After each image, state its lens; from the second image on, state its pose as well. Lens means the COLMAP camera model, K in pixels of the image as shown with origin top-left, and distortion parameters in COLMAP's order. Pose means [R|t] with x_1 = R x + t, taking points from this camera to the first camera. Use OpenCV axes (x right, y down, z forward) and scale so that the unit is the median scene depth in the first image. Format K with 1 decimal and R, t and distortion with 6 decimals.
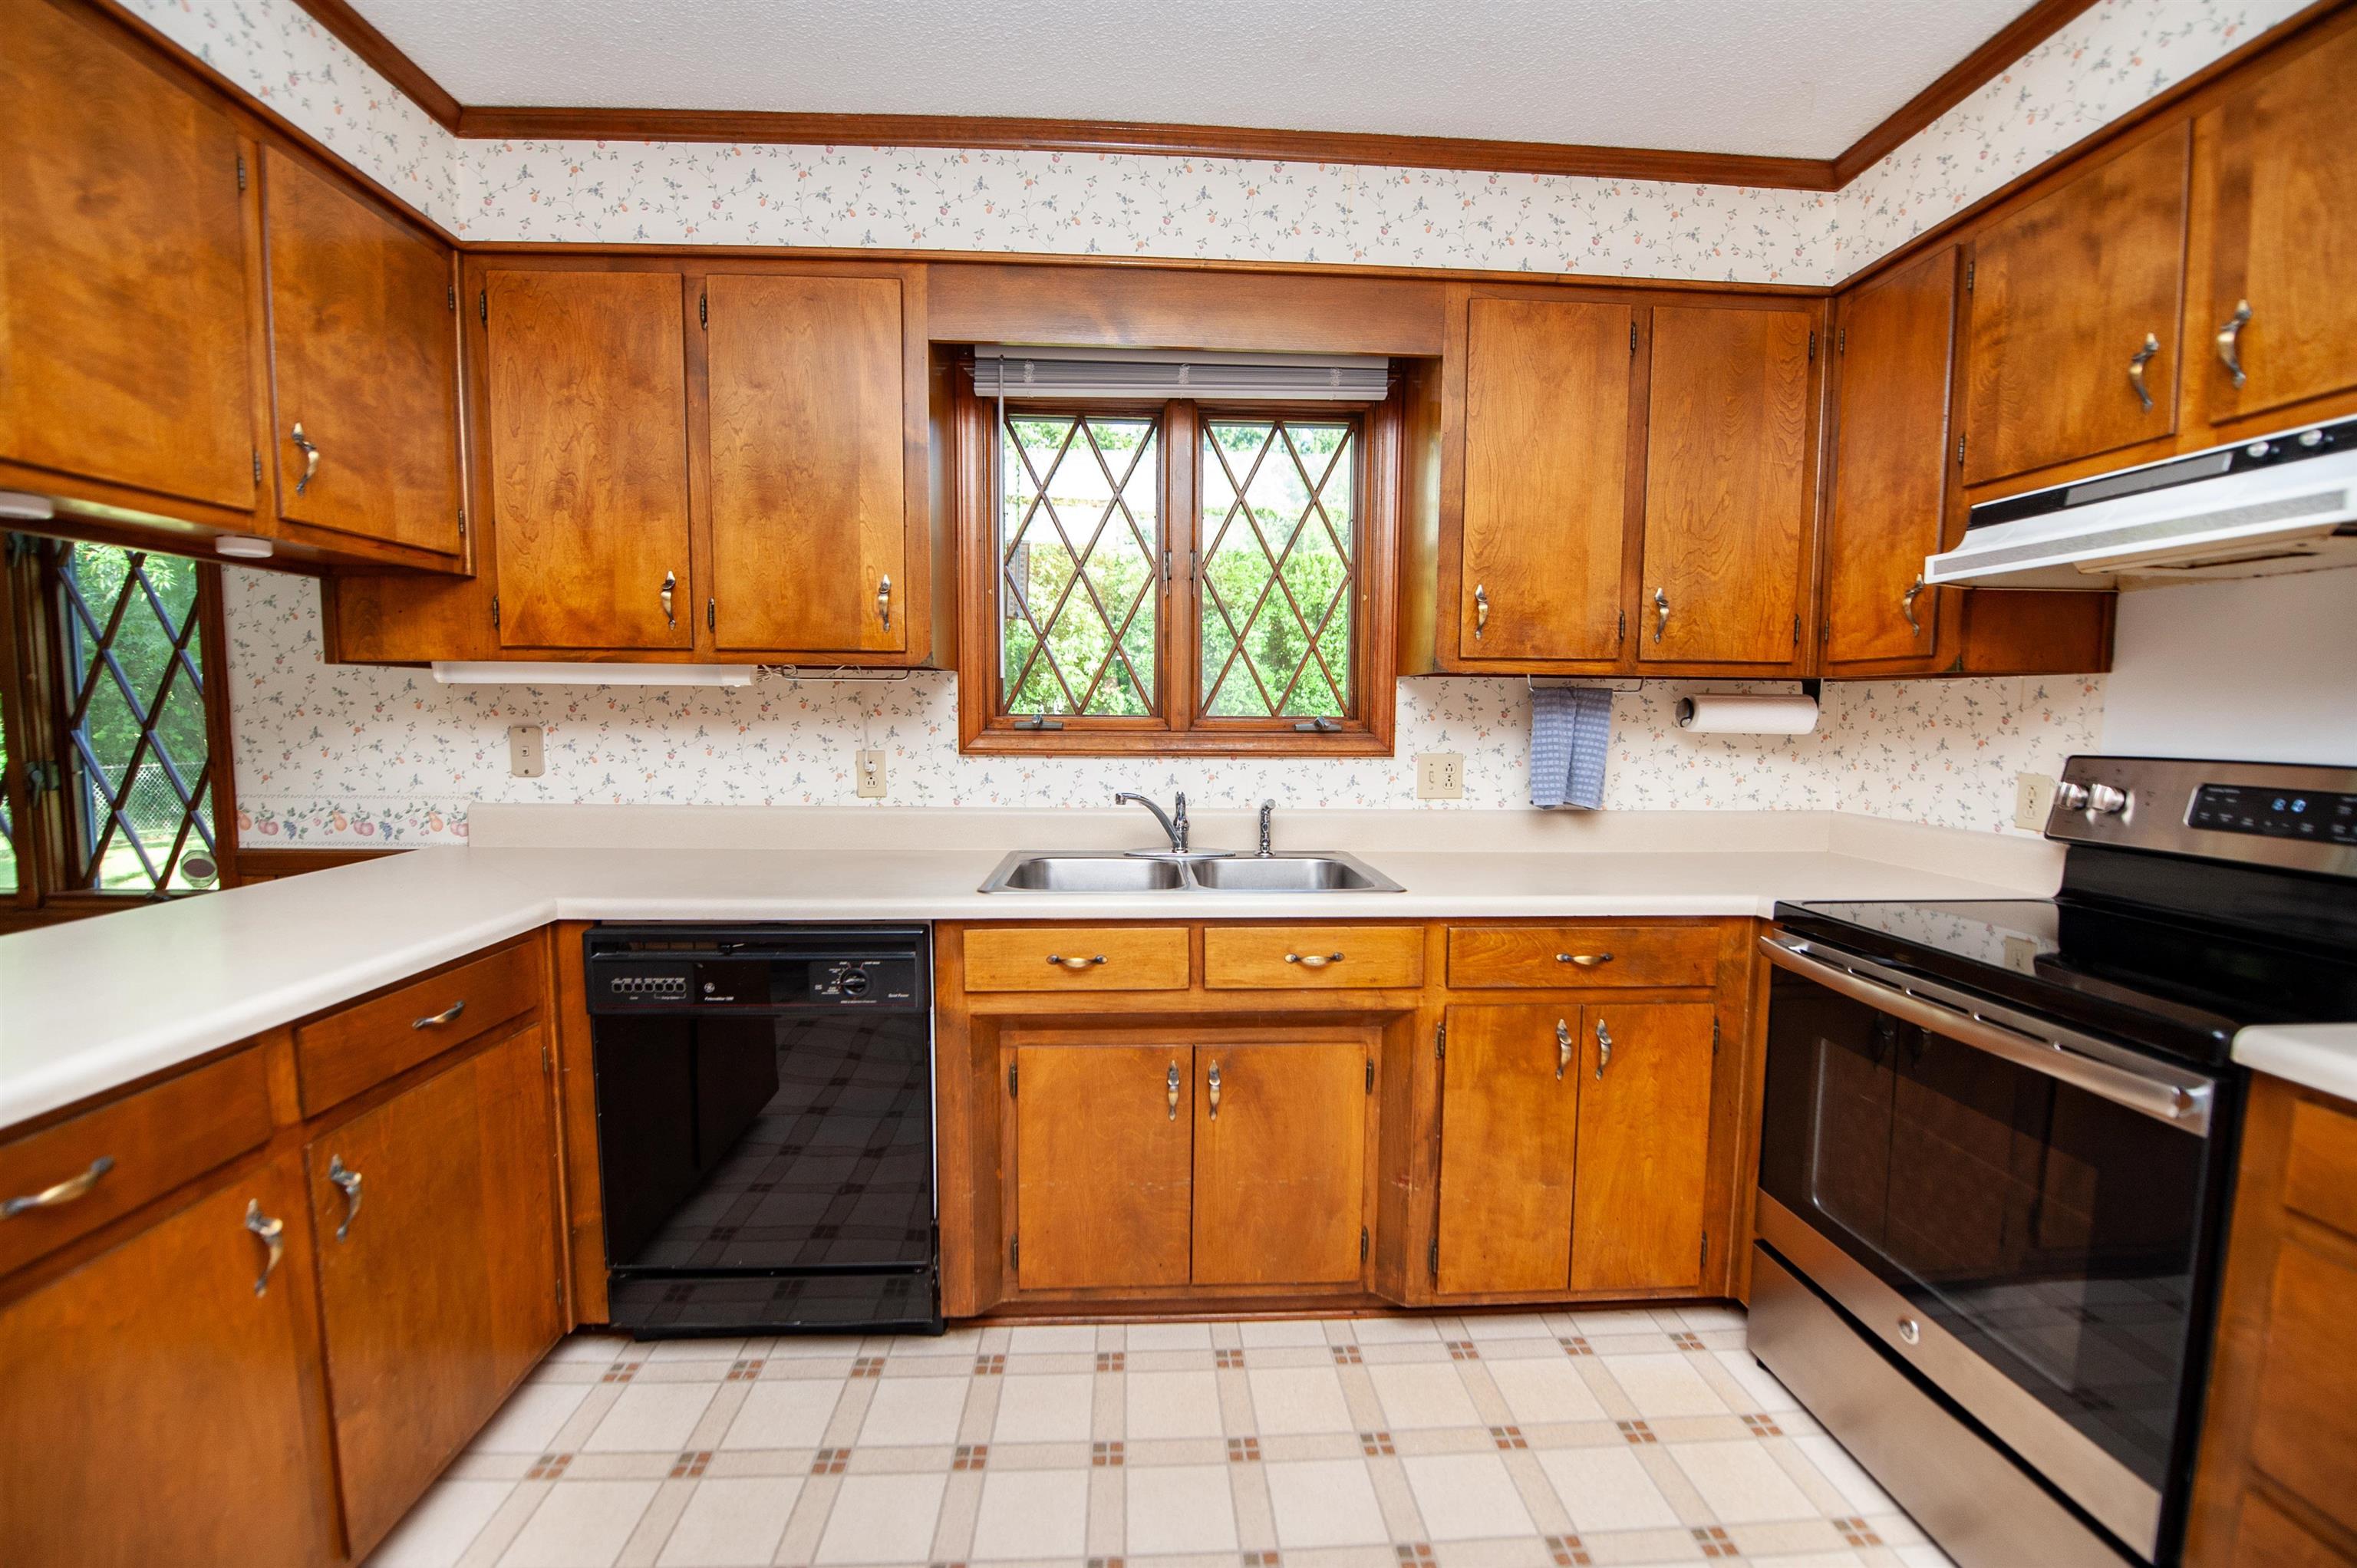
lens RADIAL K [[951.6, 0, 1171.9], [0, 951.6, 789.0], [0, 0, 1]] dist [-0.015811, -0.003070]
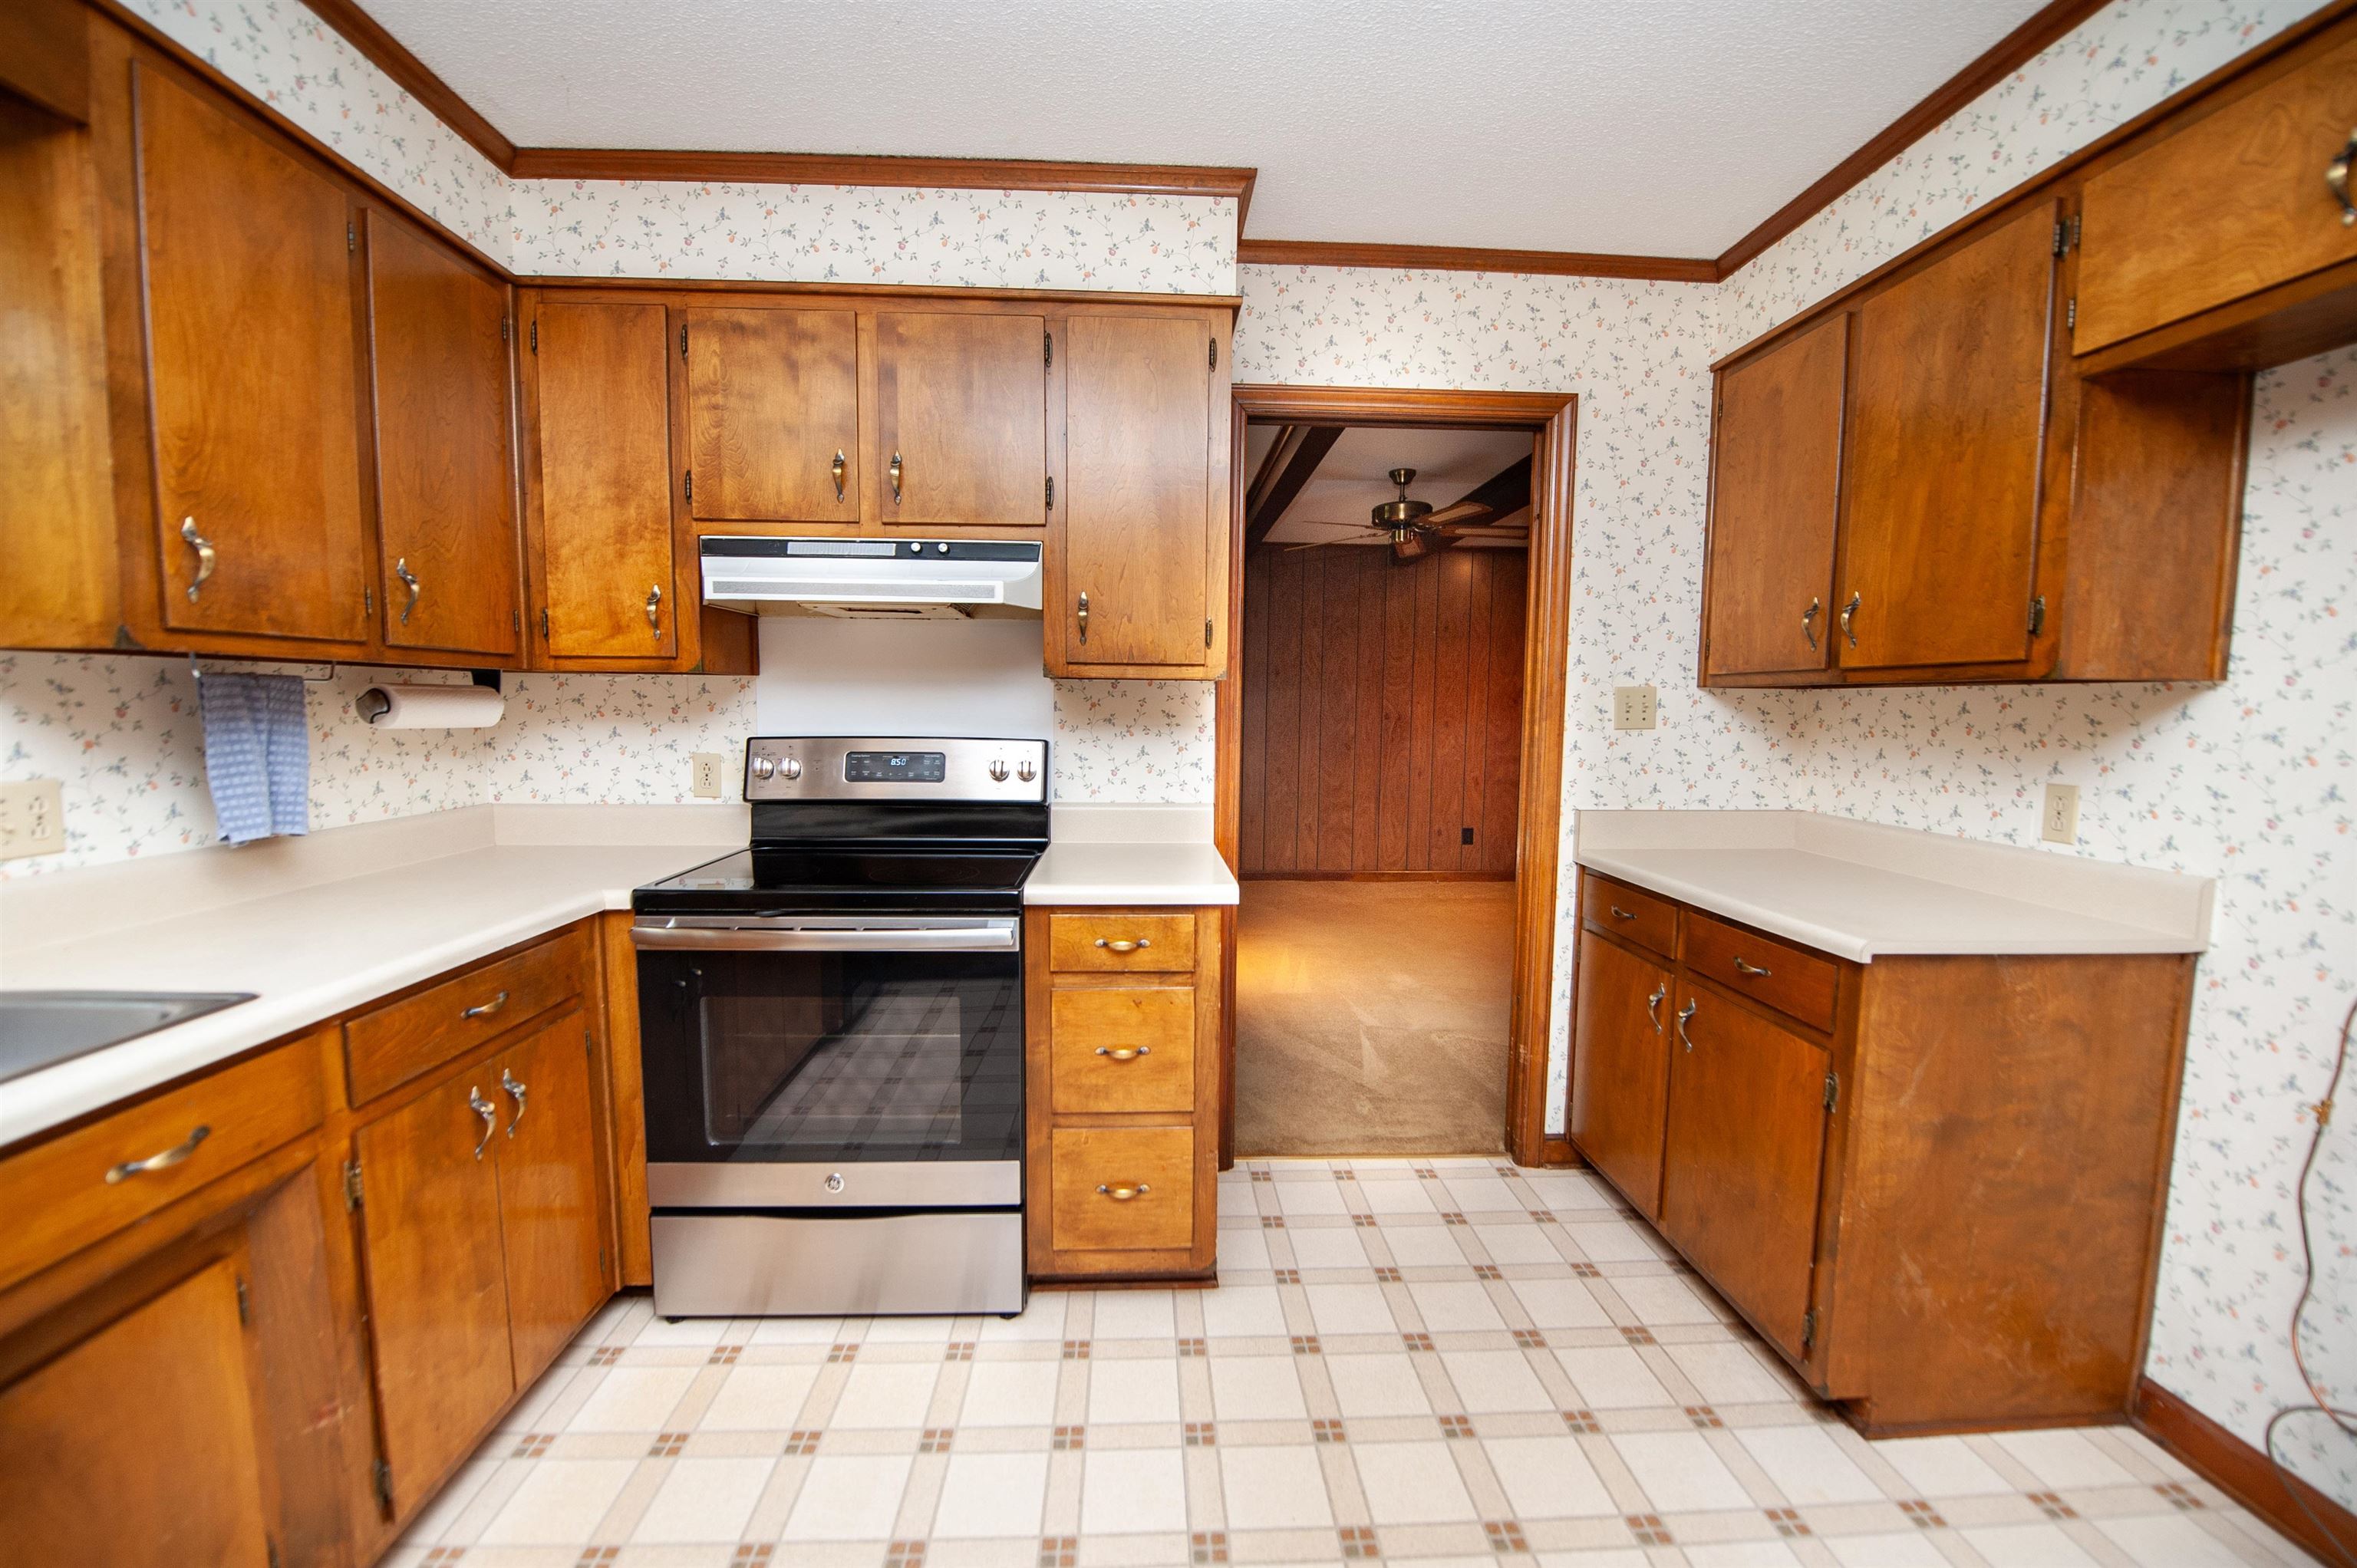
lens RADIAL K [[959.3, 0, 1184.8], [0, 959.3, 790.1], [0, 0, 1]] dist [-0.015474, -0.003684]
pose [[-0.001729, -0.097831, 0.995202, -0.367361], [0.071759, 0.992625, 0.097702, -0.046083], [-0.997420, 0.071584, 0.005304, 0.353701]]
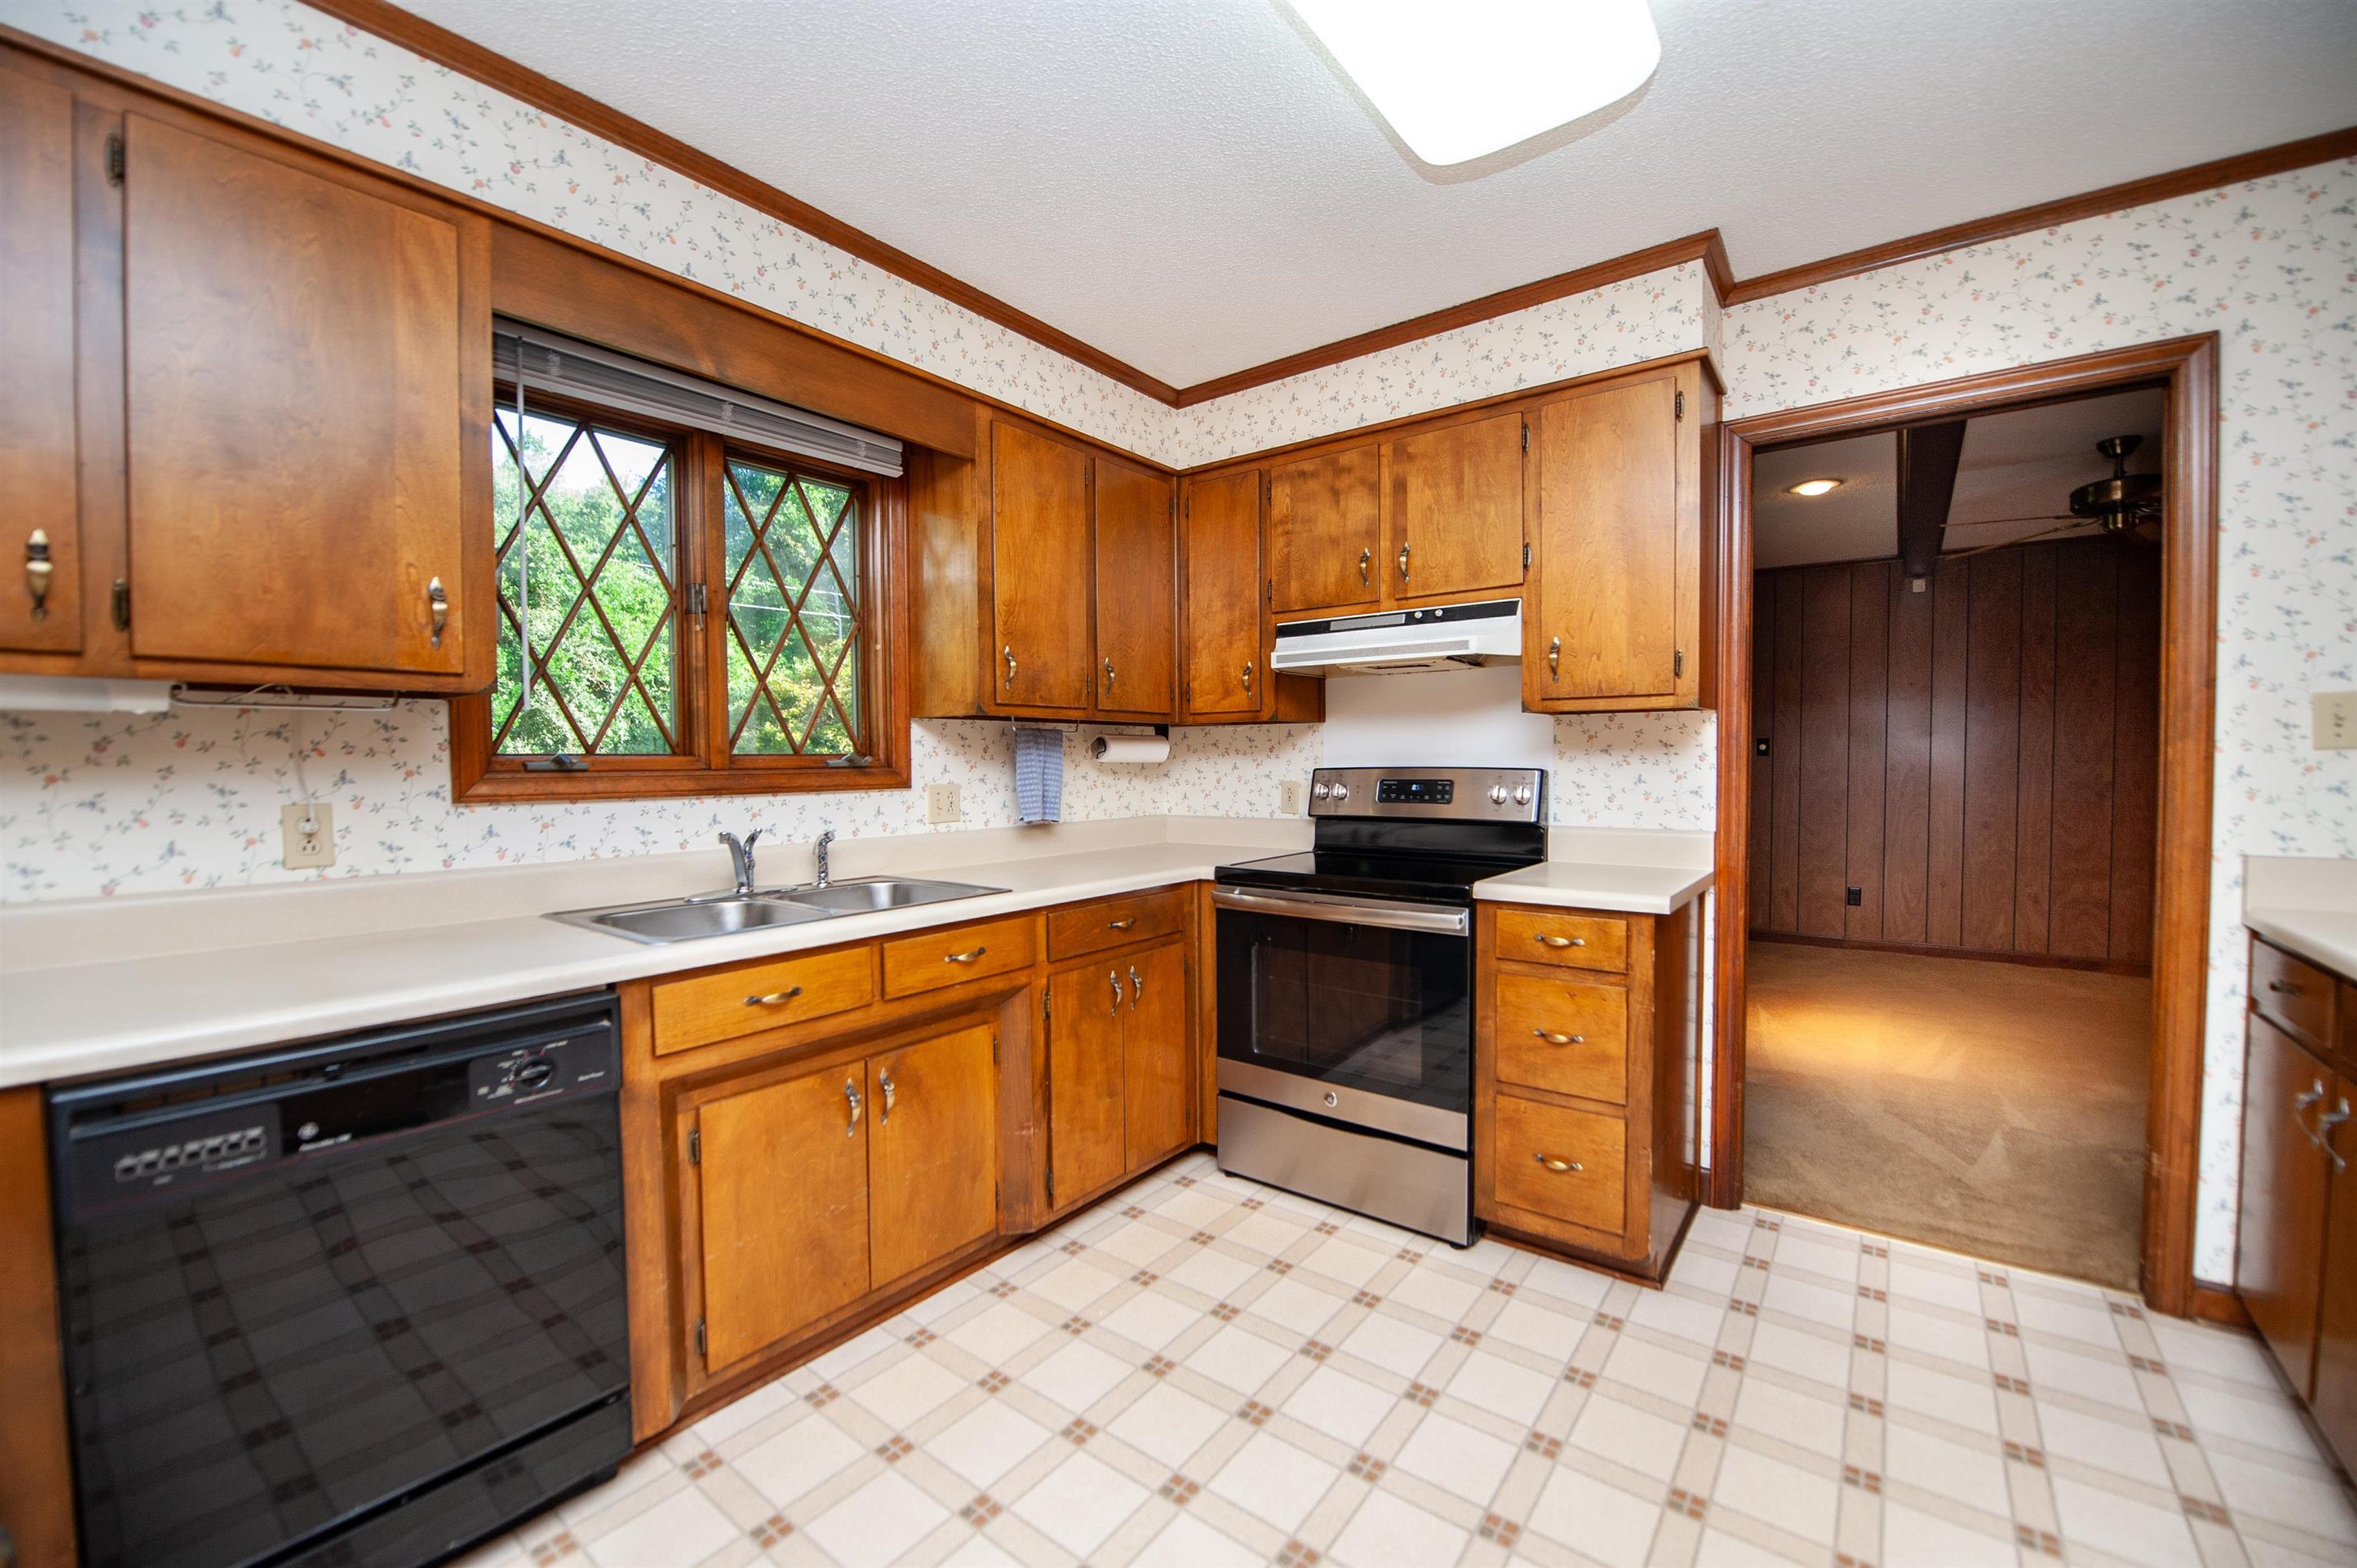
lens RADIAL K [[951.6, 0, 1171.9], [0, 951.6, 789.0], [0, 0, 1]] dist [-0.015811, -0.003070]
pose [[0.651362, -0.035789, 0.757923, -0.538242], [0.074468, 0.997080, -0.016916, 0.012161], [-0.755104, 0.067460, 0.652125, 0.030189]]
